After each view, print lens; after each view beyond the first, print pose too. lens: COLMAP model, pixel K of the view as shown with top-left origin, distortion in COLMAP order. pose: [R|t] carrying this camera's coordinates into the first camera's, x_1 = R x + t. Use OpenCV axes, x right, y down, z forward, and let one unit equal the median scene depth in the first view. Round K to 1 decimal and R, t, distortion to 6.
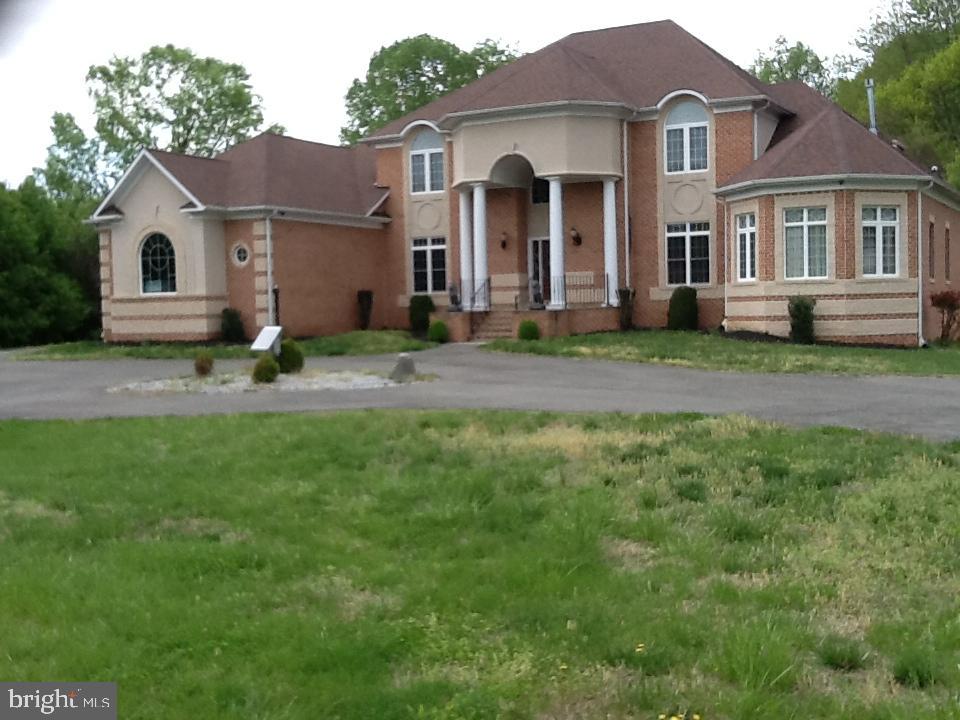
lens RADIAL K [[1154.2, 0, 480.0], [0, 1154.2, 360.0], [0, 0, 1]] dist [-0.007428, -0.010699]
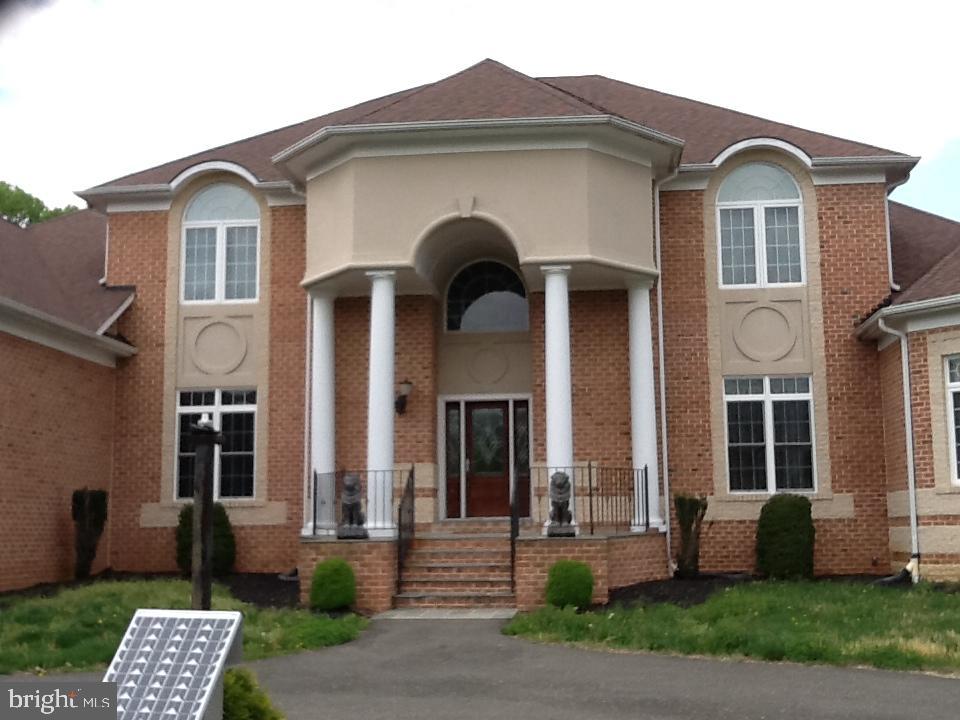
lens RADIAL K [[1154.2, 0, 480.0], [0, 1154.2, 360.0], [0, 0, 1]] dist [-0.007428, -0.010699]
pose [[0.915948, 0.069559, 0.395222, -0.156833], [0.008470, 0.981293, -0.192336, -0.023635], [-0.401207, 0.179517, 0.898224, 0.563913]]
